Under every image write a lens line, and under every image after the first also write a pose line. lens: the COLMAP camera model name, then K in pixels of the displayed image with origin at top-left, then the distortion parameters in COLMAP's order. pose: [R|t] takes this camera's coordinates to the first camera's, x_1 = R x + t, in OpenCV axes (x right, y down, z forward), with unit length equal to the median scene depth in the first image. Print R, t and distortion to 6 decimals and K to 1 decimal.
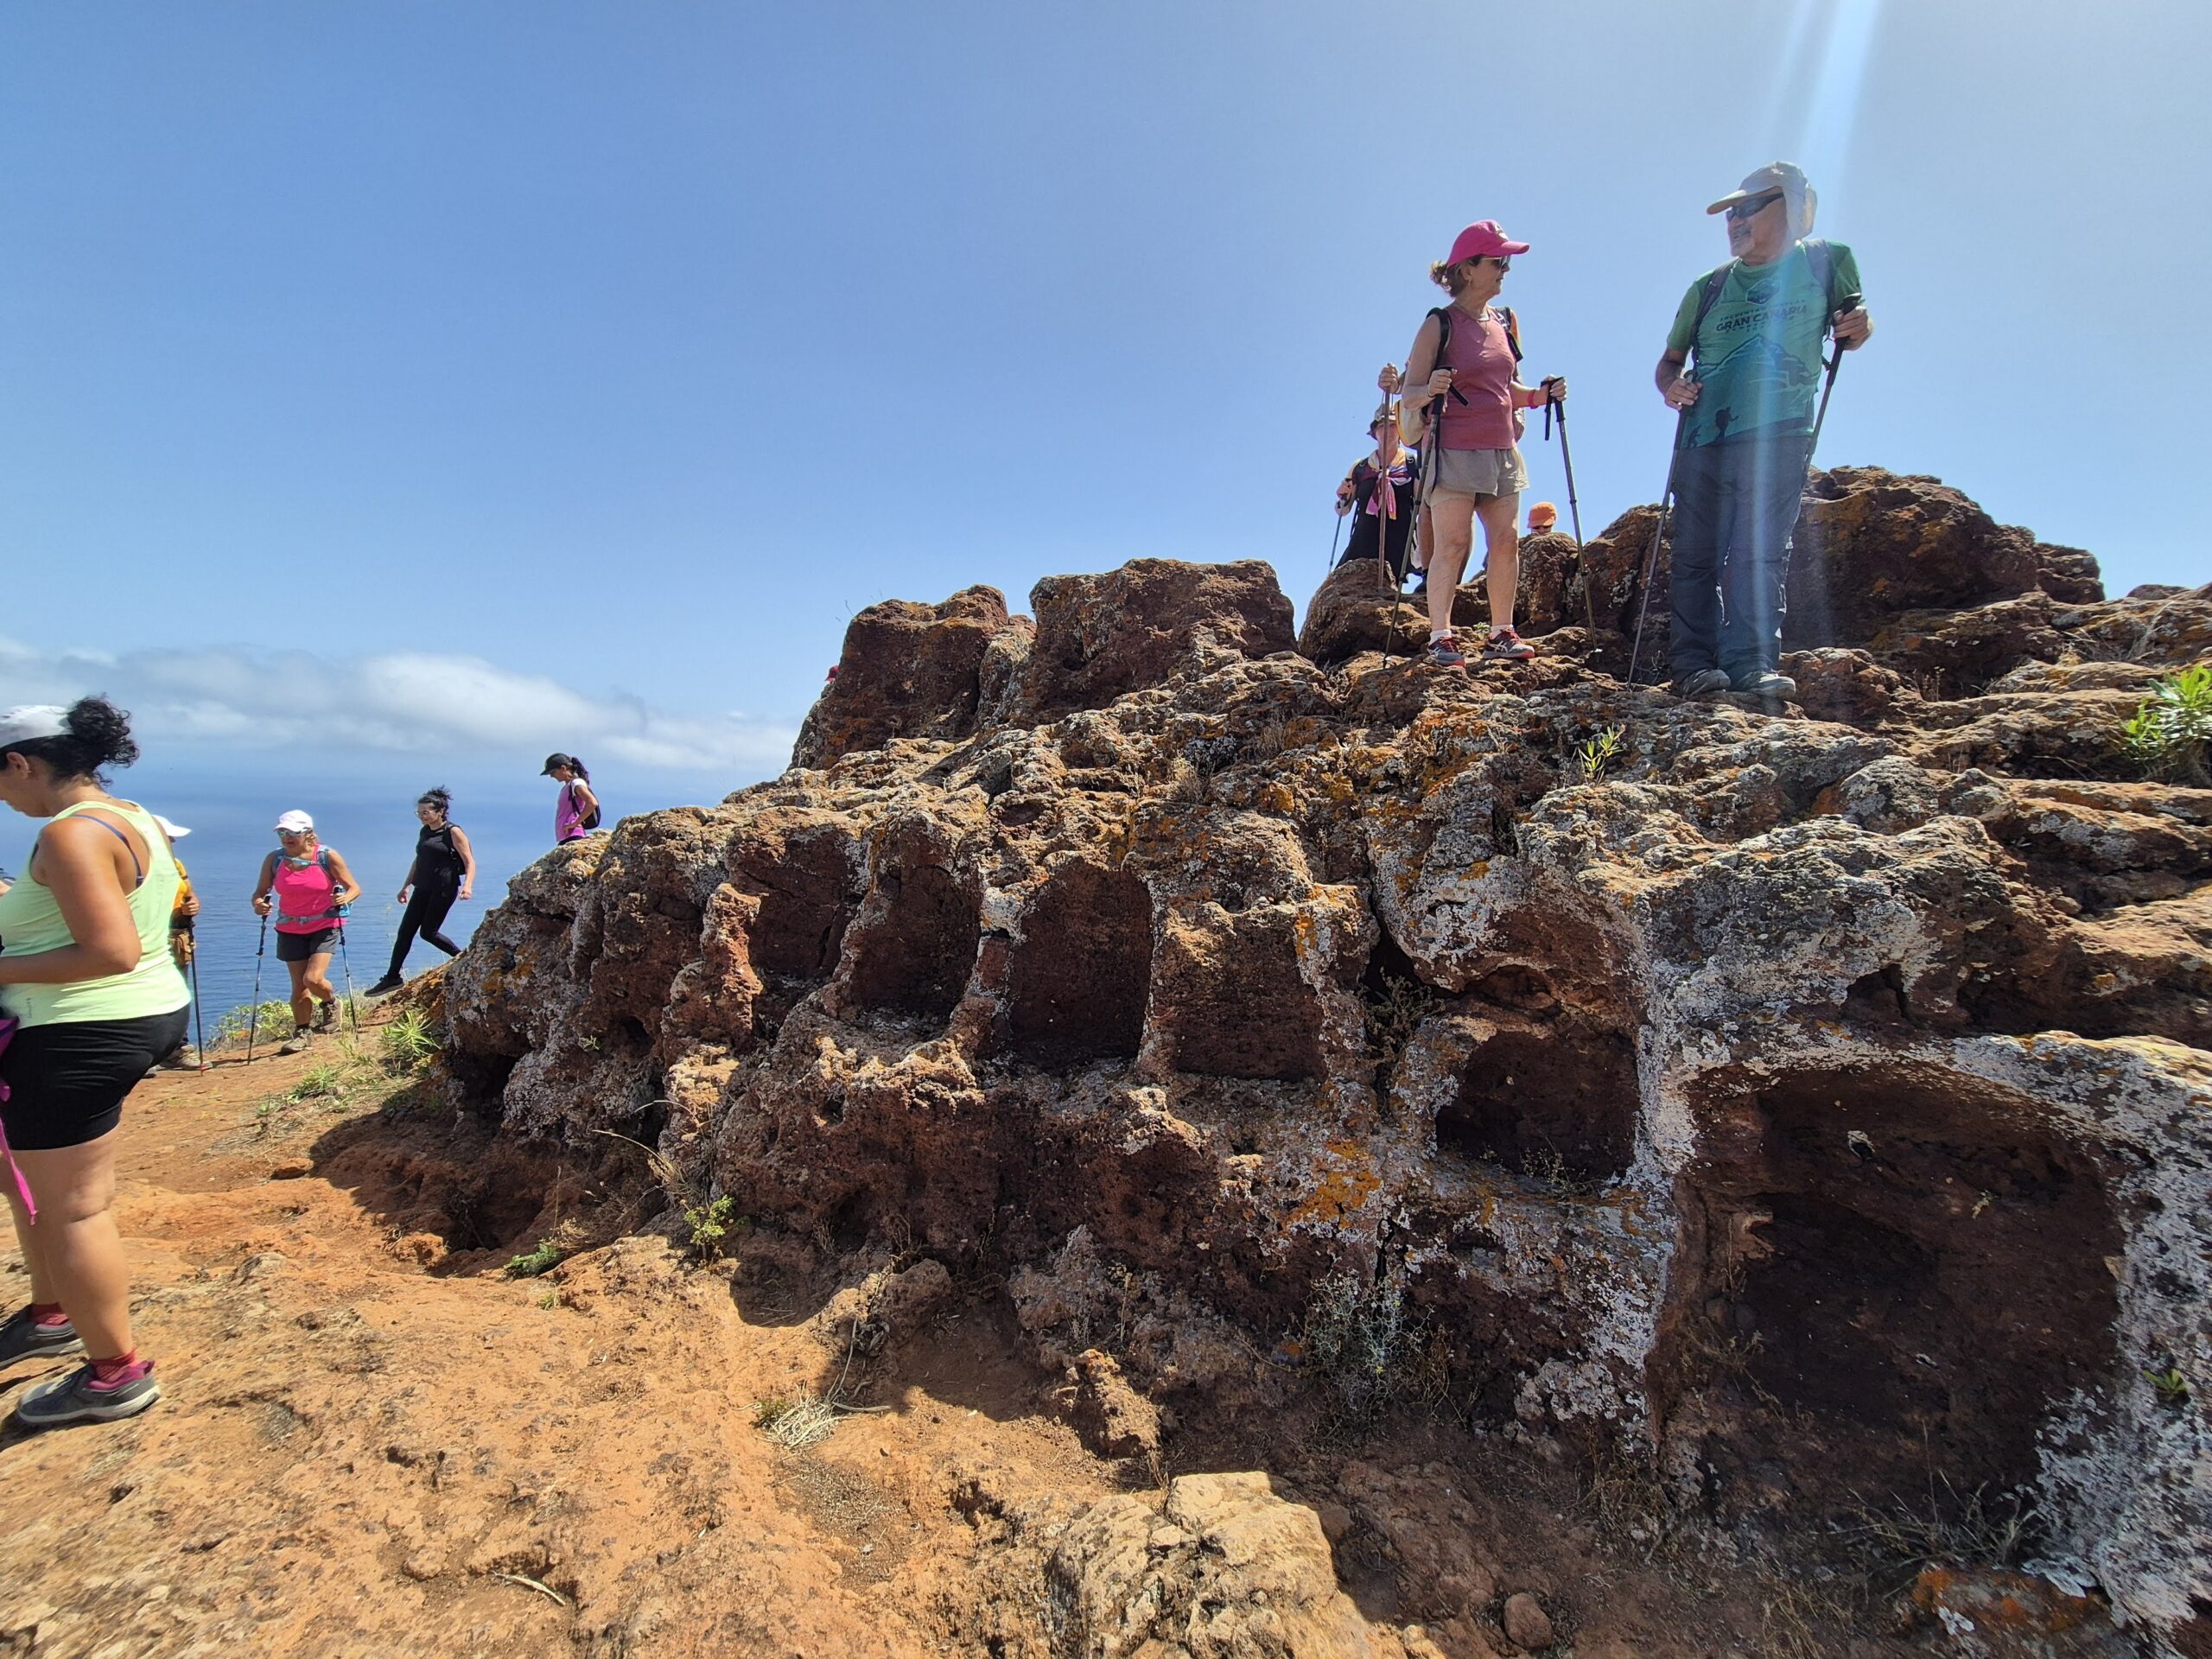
lens RADIAL K [[913.7, 0, 1082.8], [0, 913.7, 830.7], [0, 0, 1]] dist [-0.001268, 0.000240]
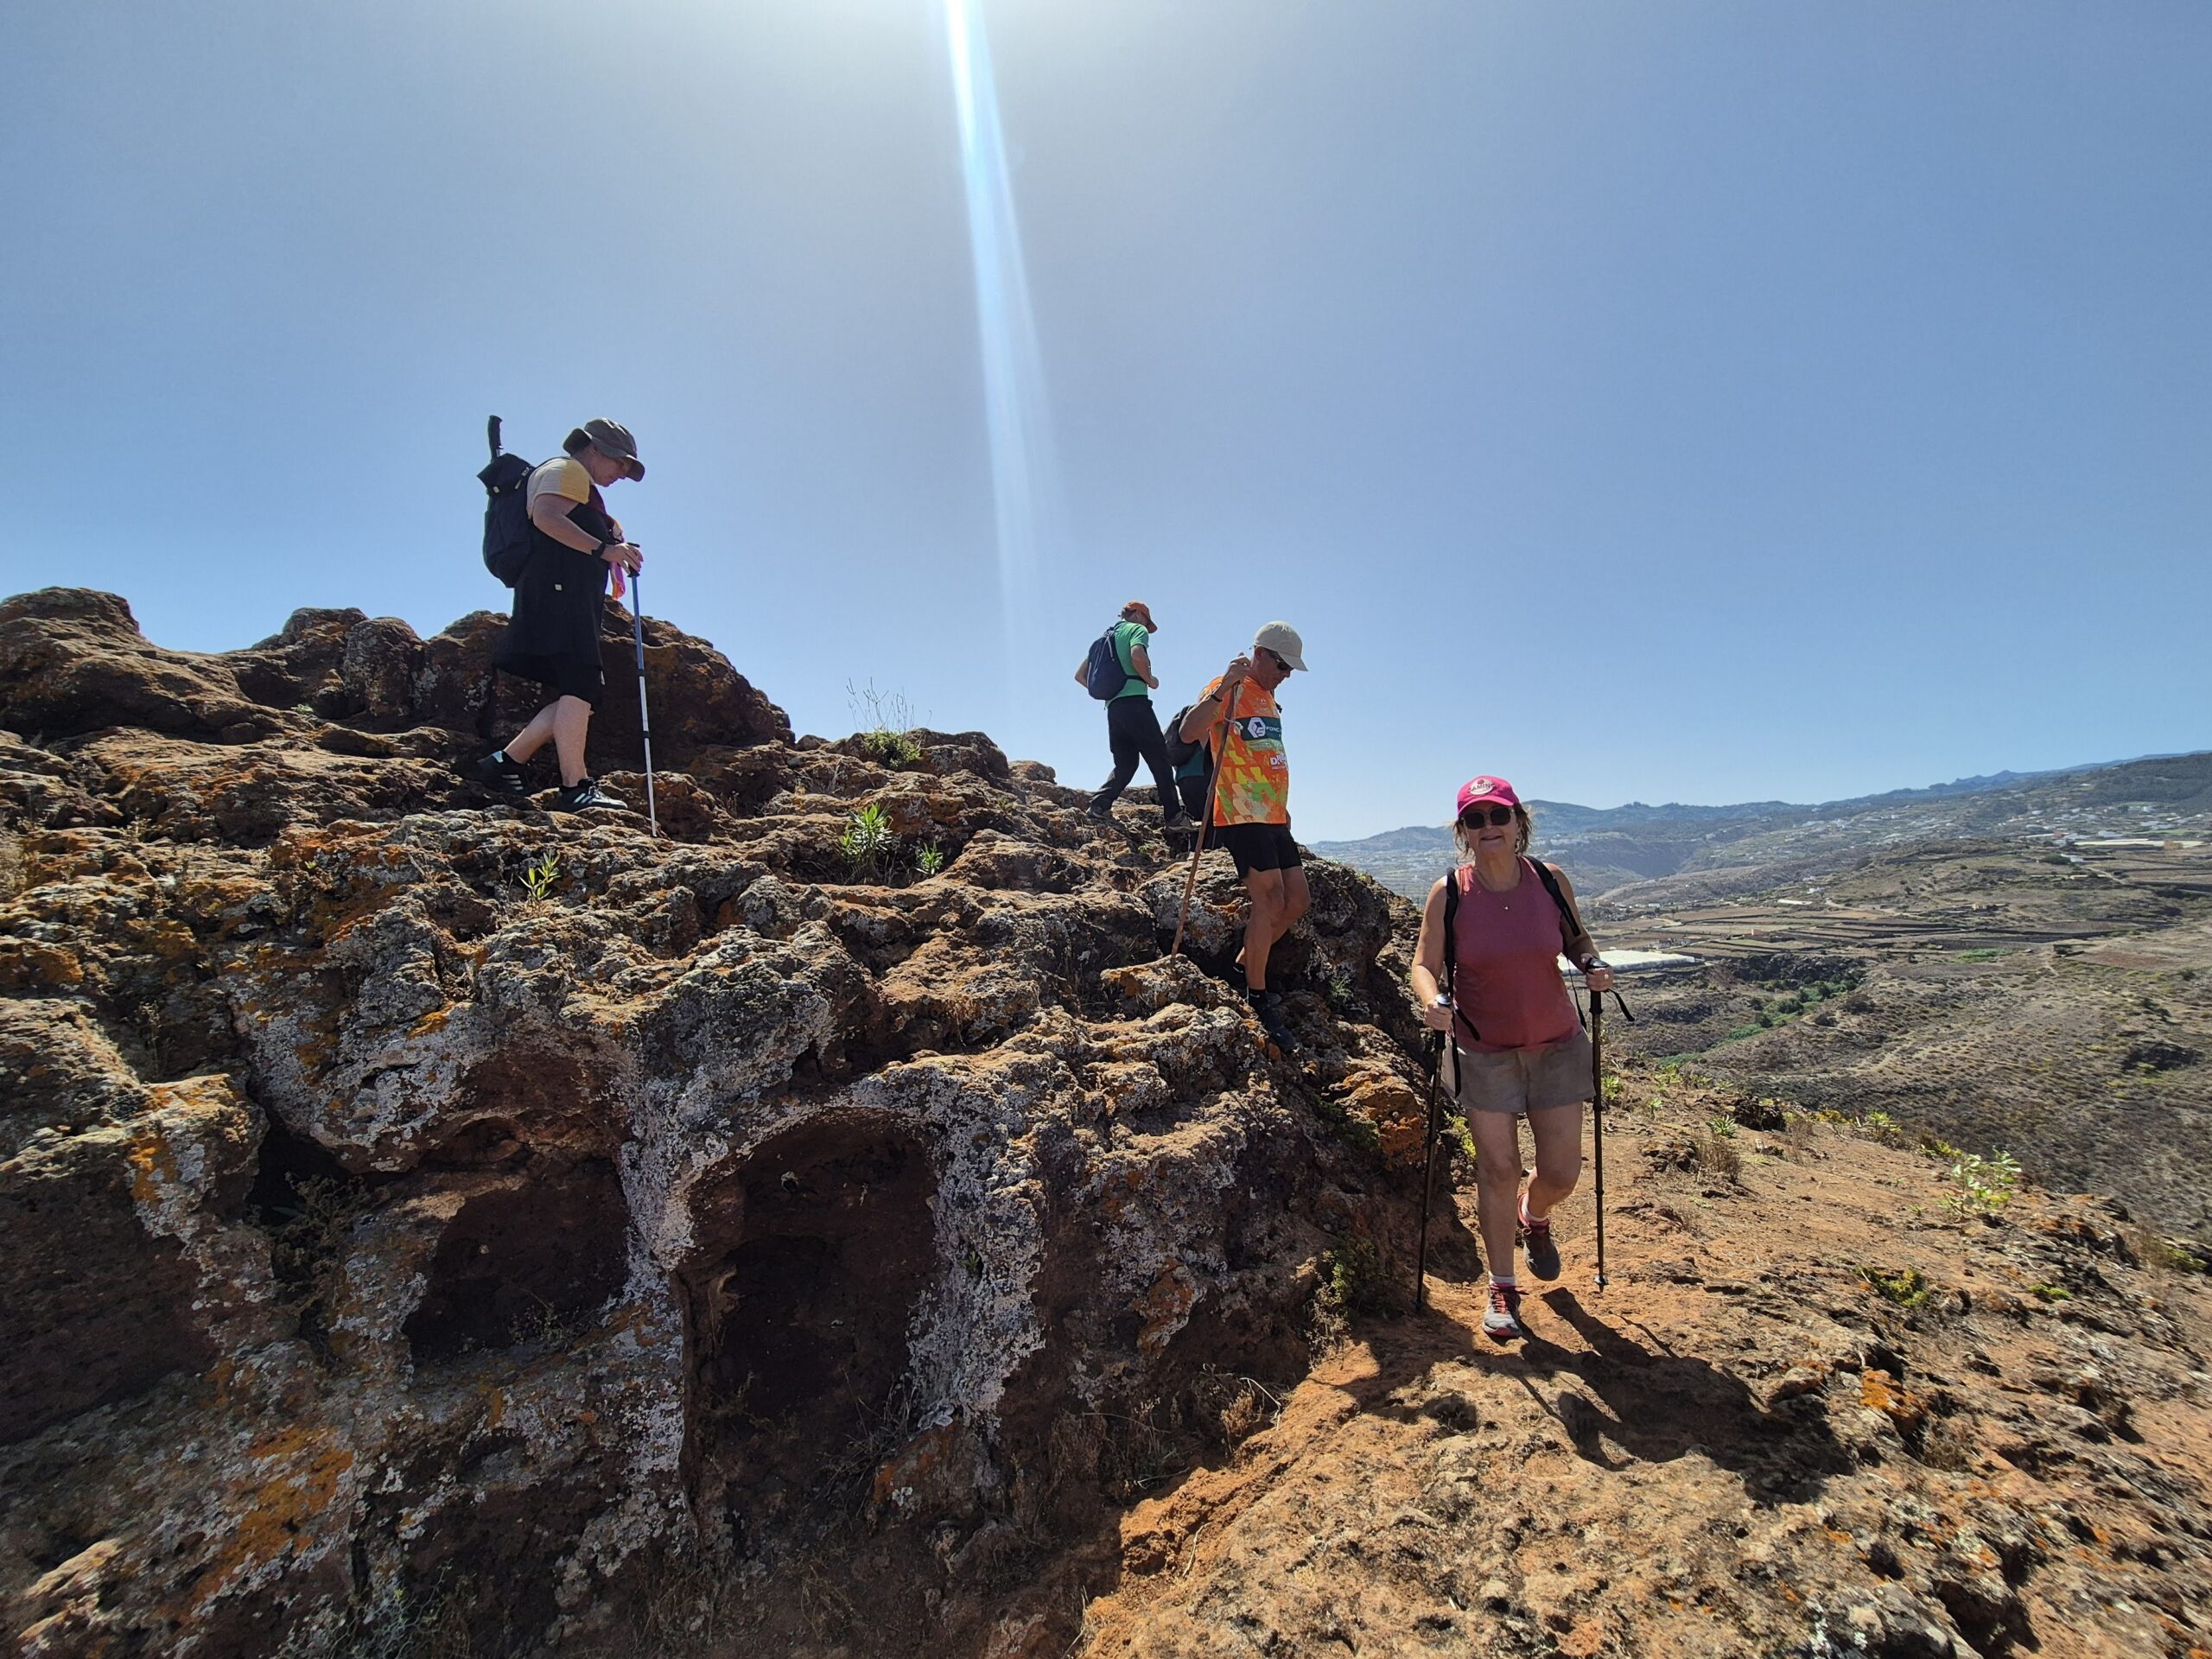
lens RADIAL K [[911.3, 0, 1104.9], [0, 911.3, 822.7], [0, 0, 1]] dist [-0.012140, 0.005705]
pose [[0.328945, 0.003024, 0.944344, -0.175780], [0.074640, 0.996783, -0.029192, -0.074436], [-0.941395, 0.080089, 0.327662, 0.088472]]
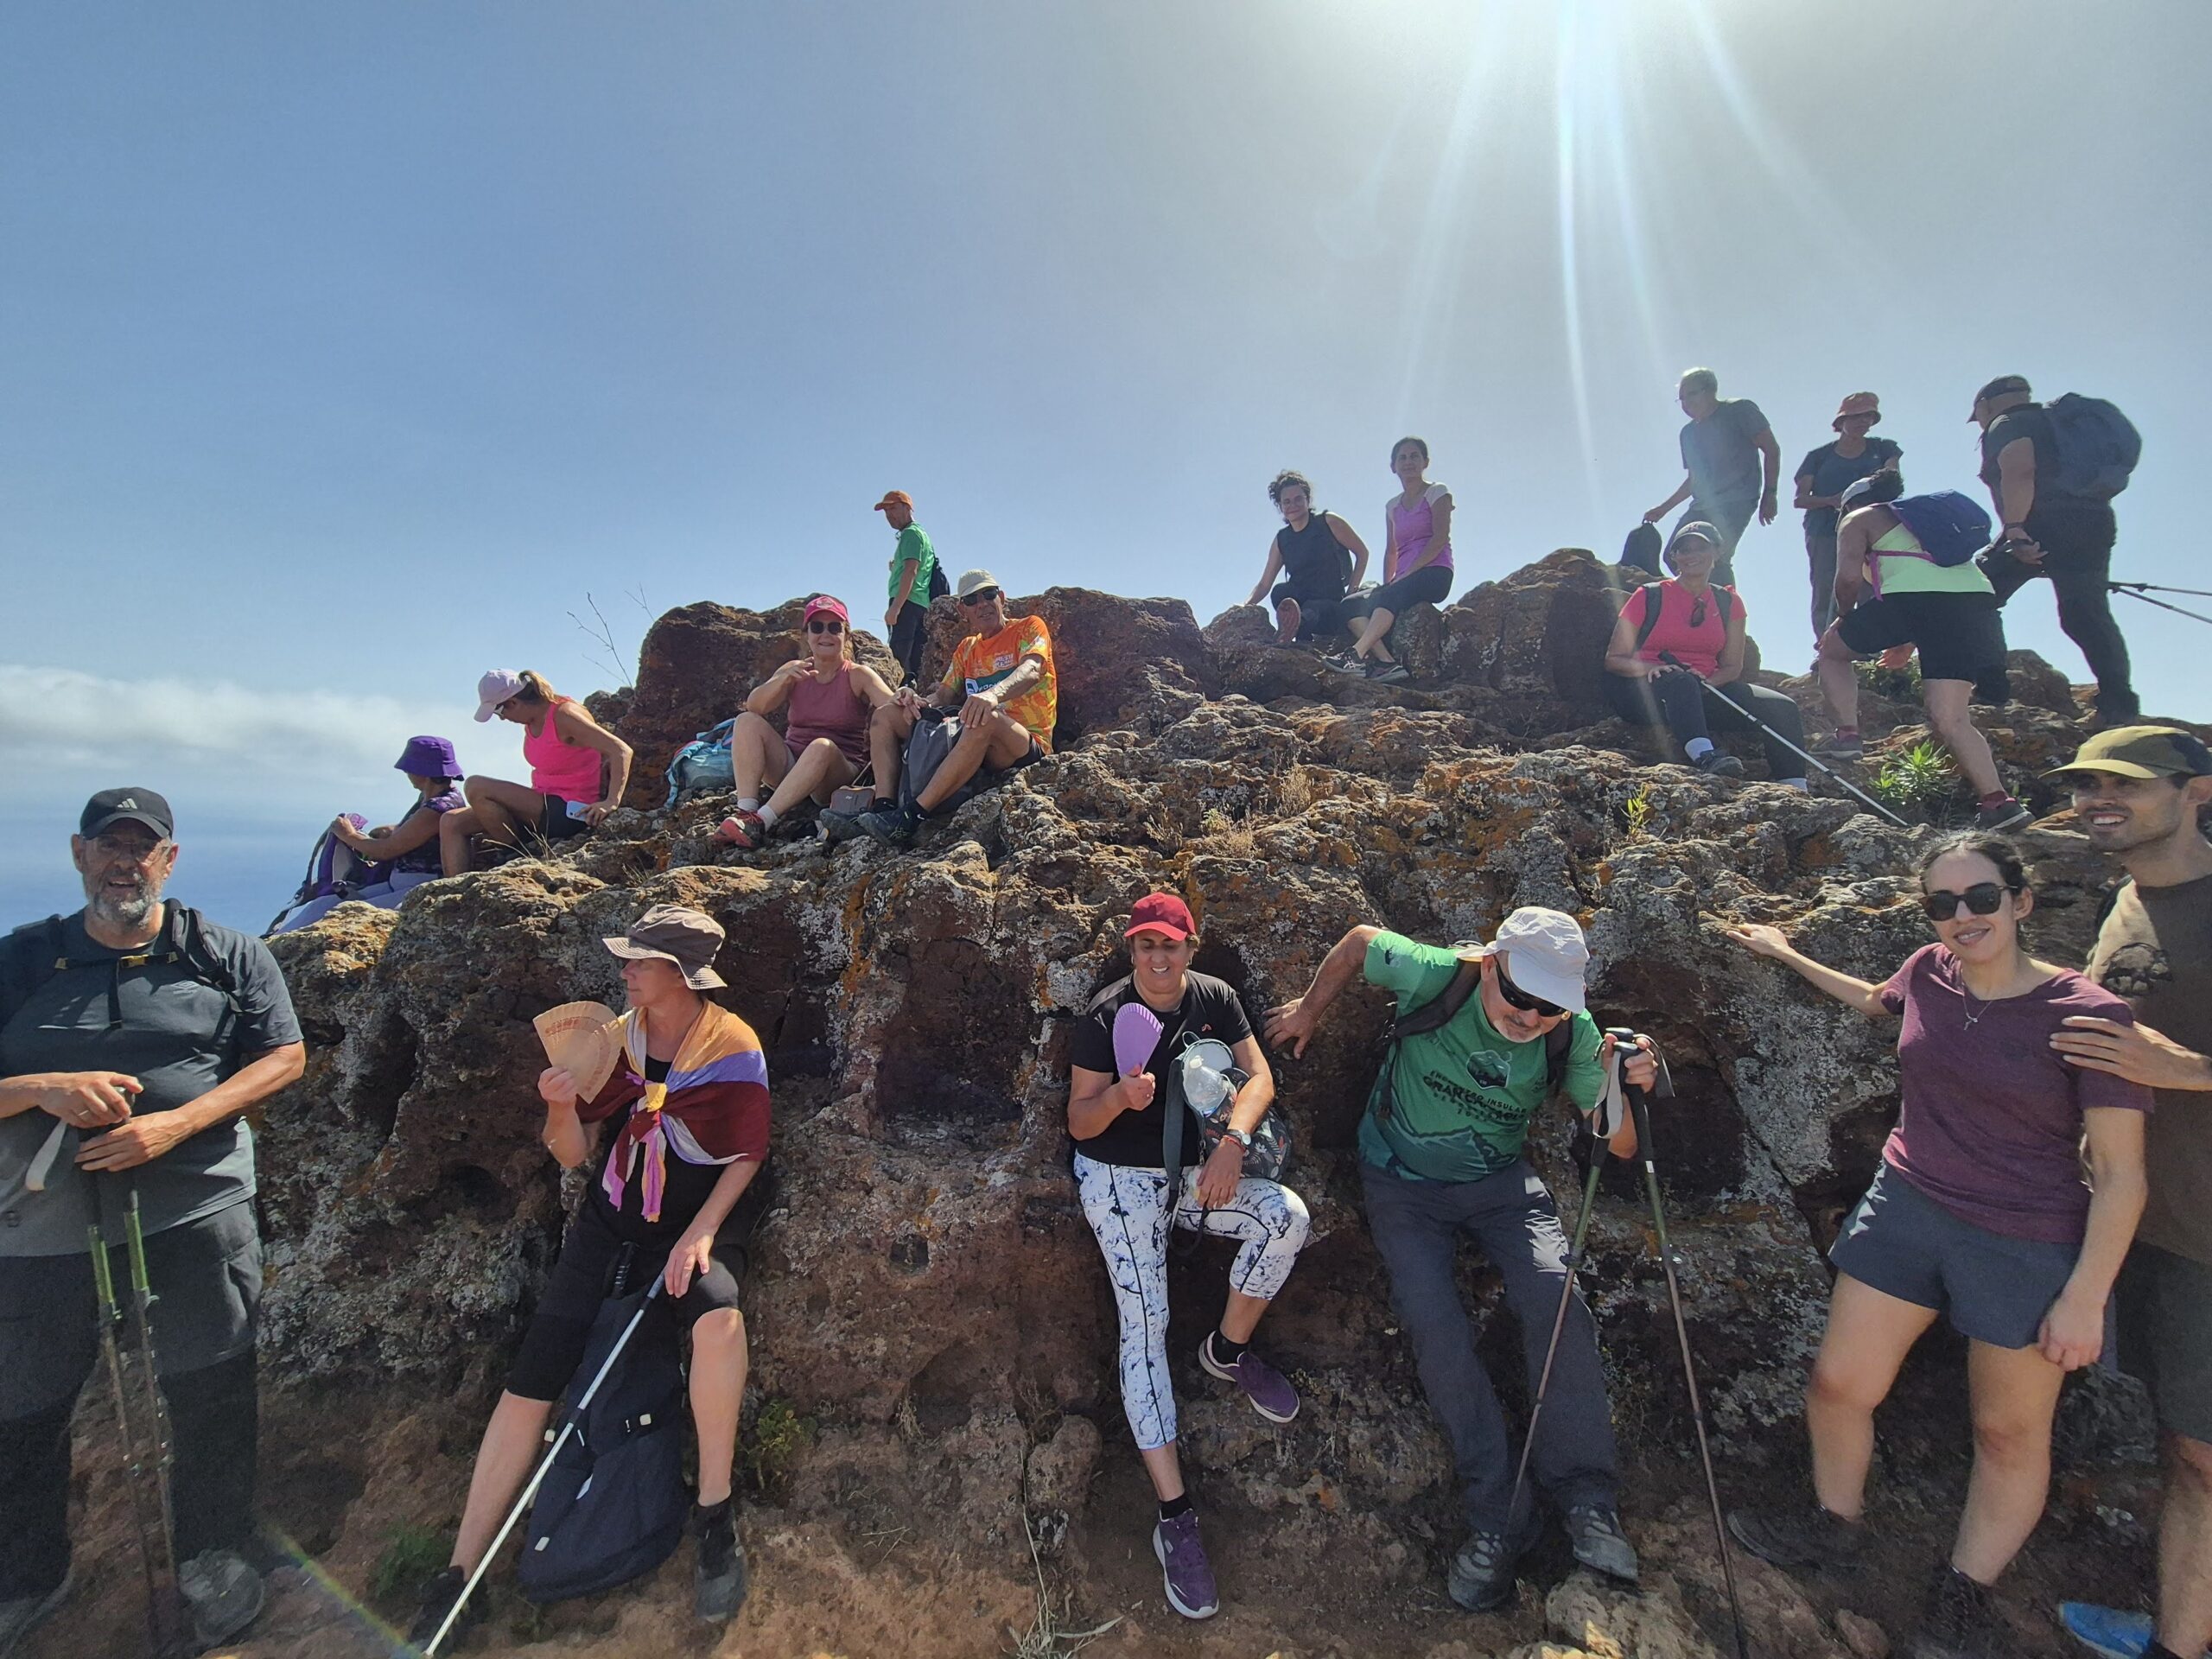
lens RADIAL K [[918.1, 0, 1093.6], [0, 918.1, 850.1], [0, 0, 1]] dist [-0.000179, -0.000068]
pose [[0.920448, -0.024184, 0.390116, -0.503513], [0.022858, 0.999706, 0.008041, -0.062674], [-0.390196, 0.001516, 0.920730, 0.227911]]
